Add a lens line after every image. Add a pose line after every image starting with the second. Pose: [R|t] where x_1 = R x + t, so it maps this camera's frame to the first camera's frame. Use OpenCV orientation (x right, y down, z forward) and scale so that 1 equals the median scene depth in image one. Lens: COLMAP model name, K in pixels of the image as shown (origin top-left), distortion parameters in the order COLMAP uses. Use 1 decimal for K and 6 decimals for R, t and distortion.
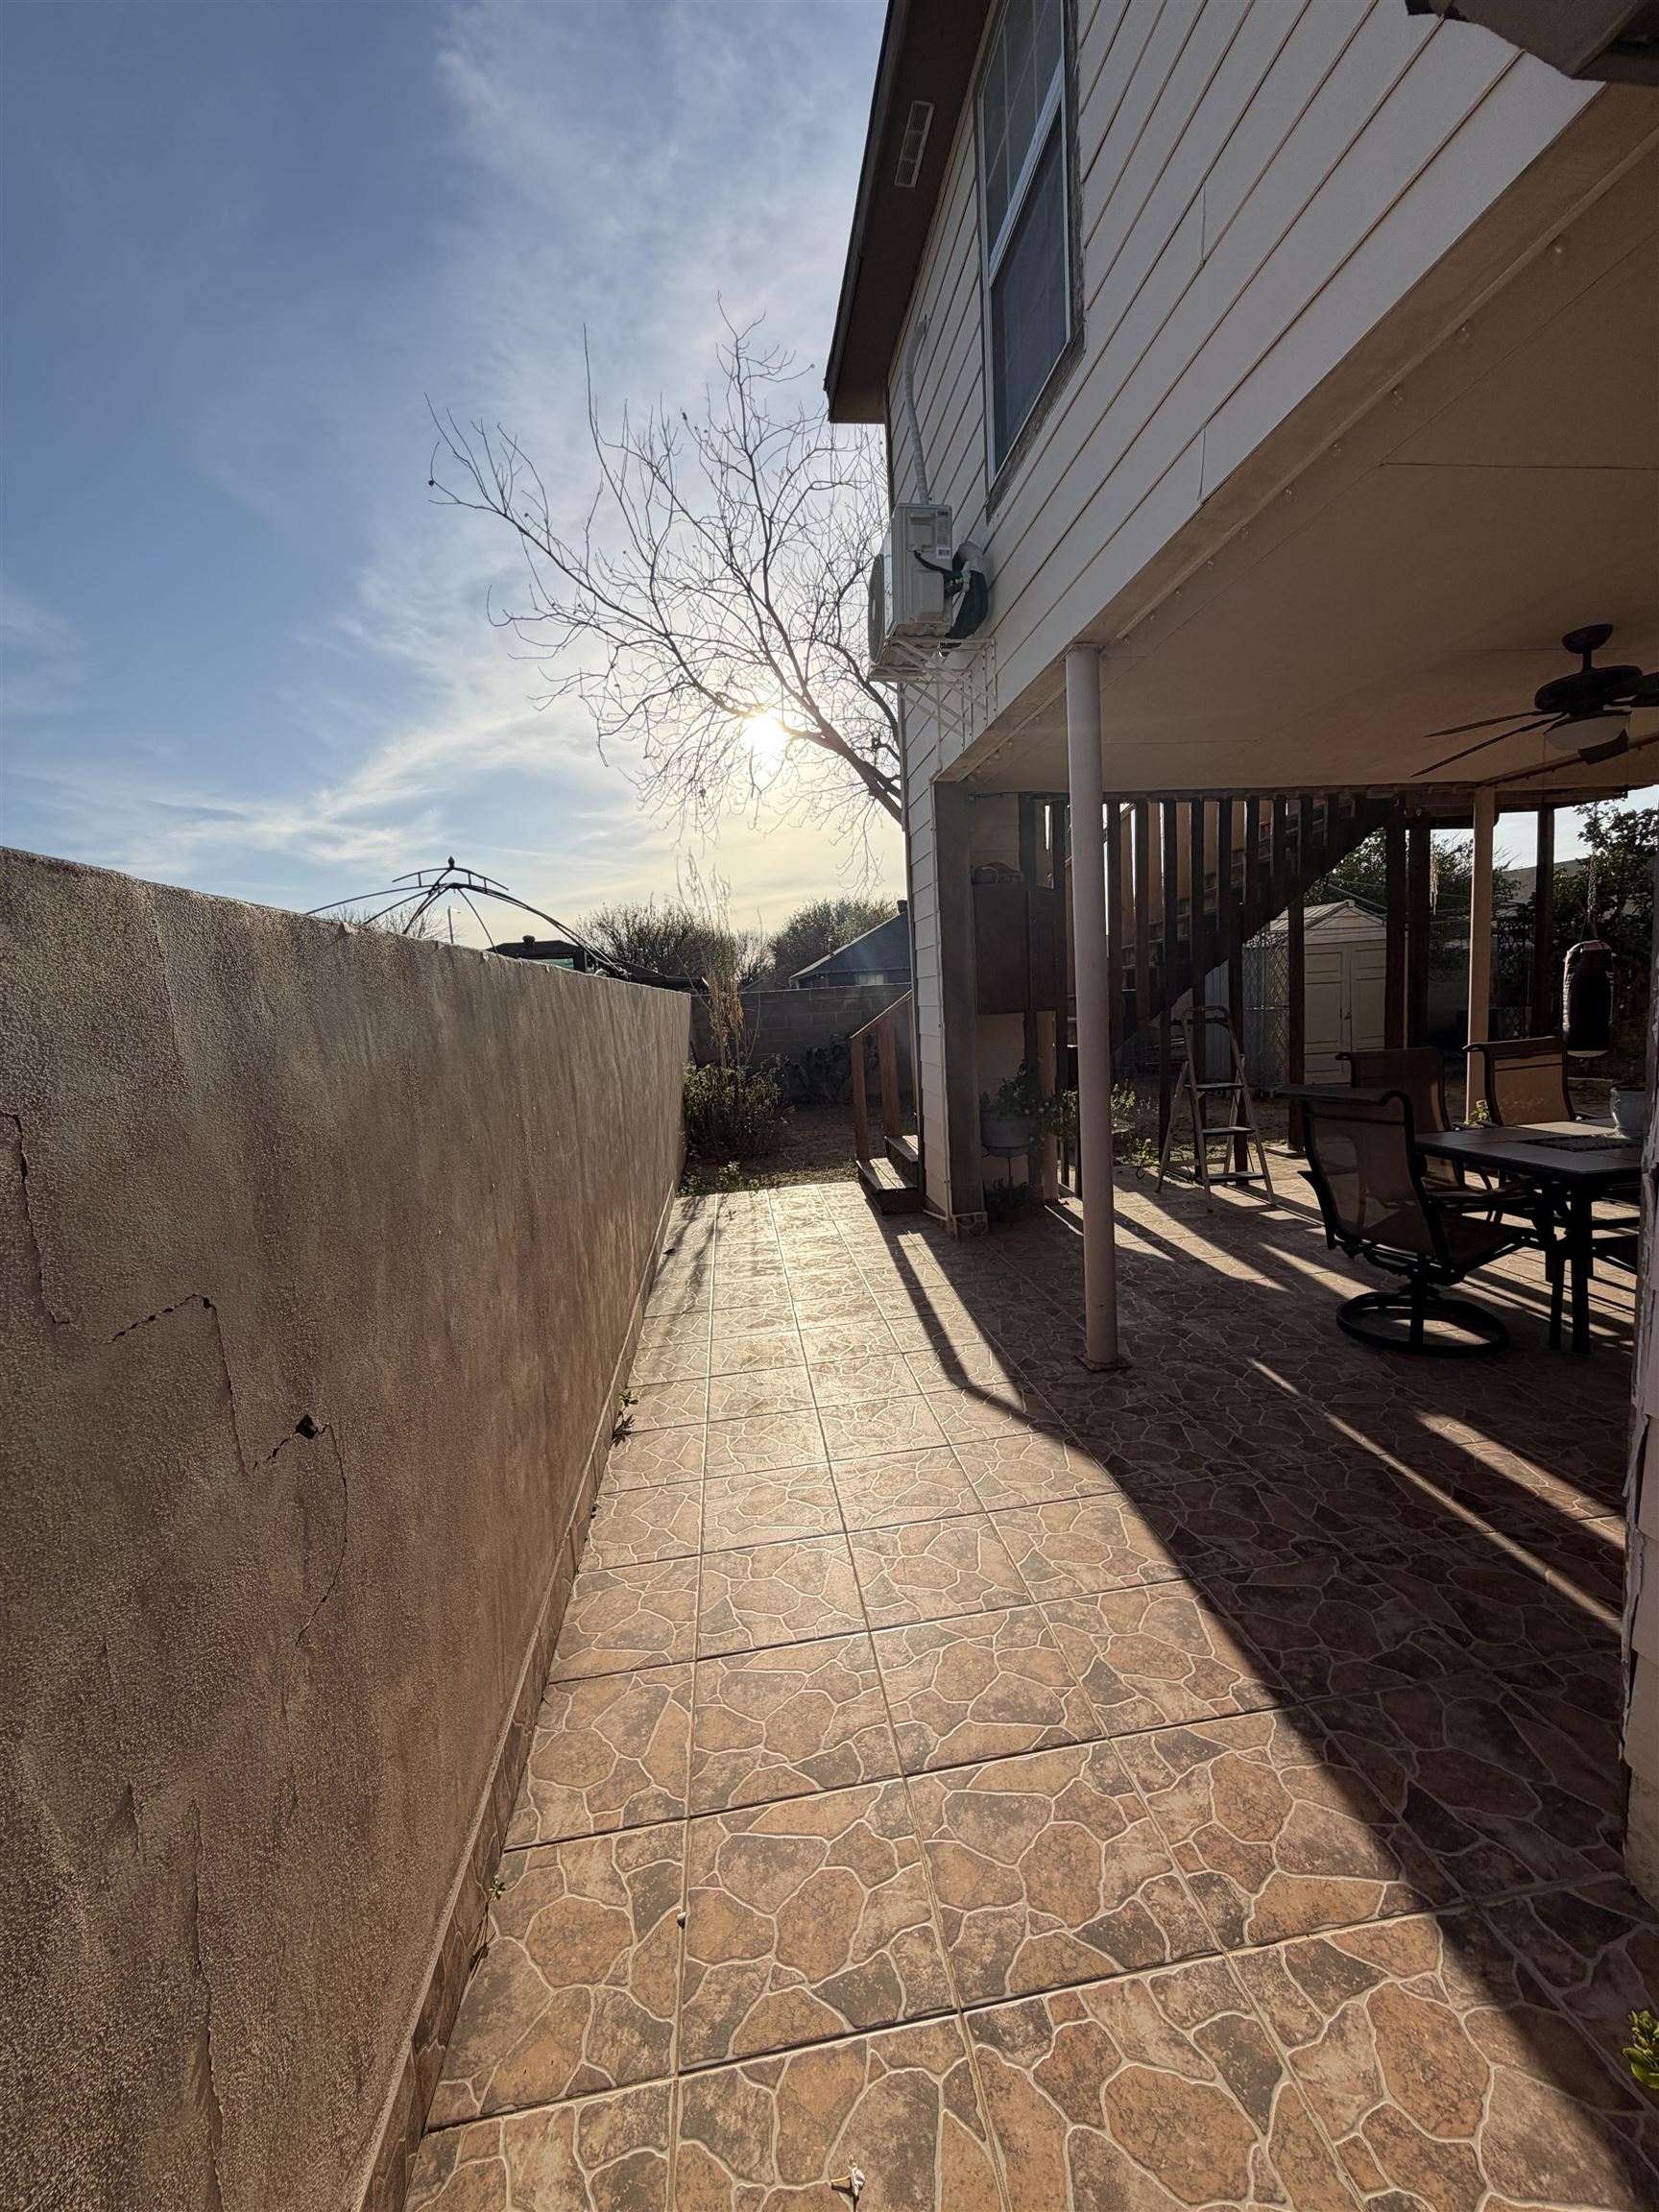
lens RADIAL K [[883.5, 0, 825.6], [0, 883.5, 1100.0], [0, 0, 1]] dist [-0.002194, 0.000260]
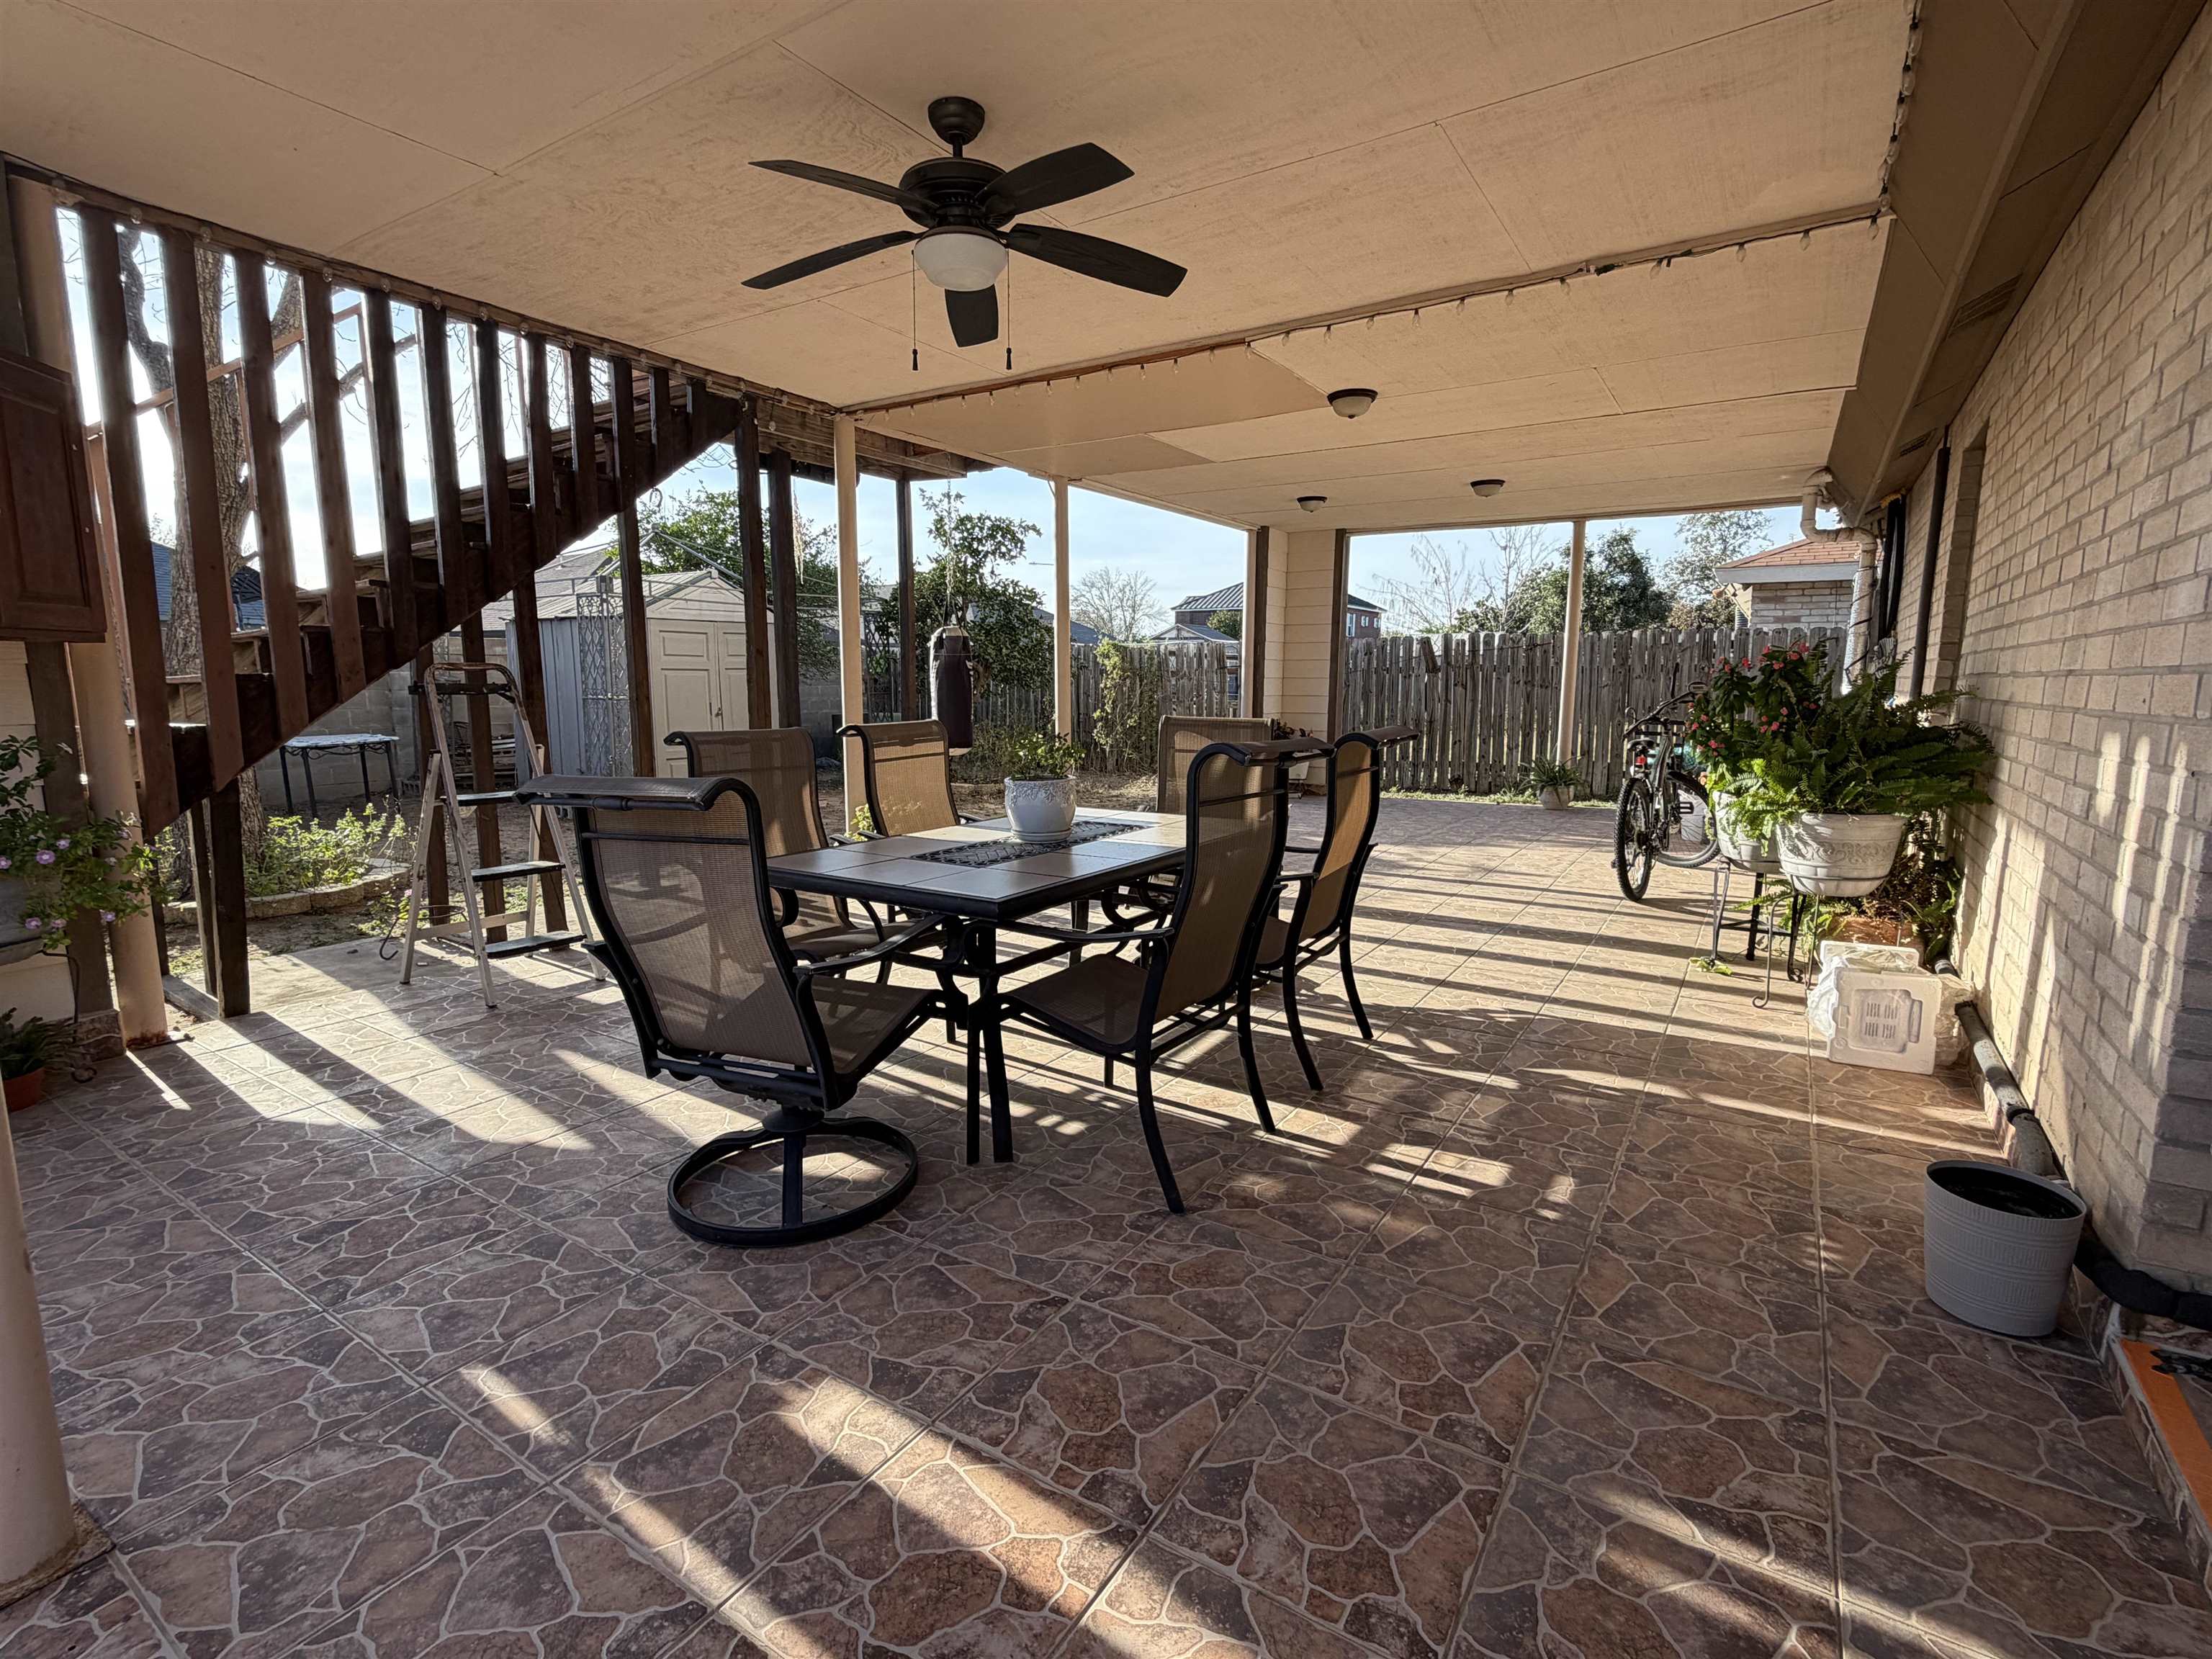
lens RADIAL K [[1030.5, 0, 1102.4], [0, 1030.5, 830.9], [0, 0, 1]] dist [0.003288, -0.001218]
pose [[0.642280, -0.049711, 0.764857, 0.206428], [0.045246, 0.998613, 0.026909, 0.009082], [-0.765134, 0.017324, 0.643638, 0.284185]]
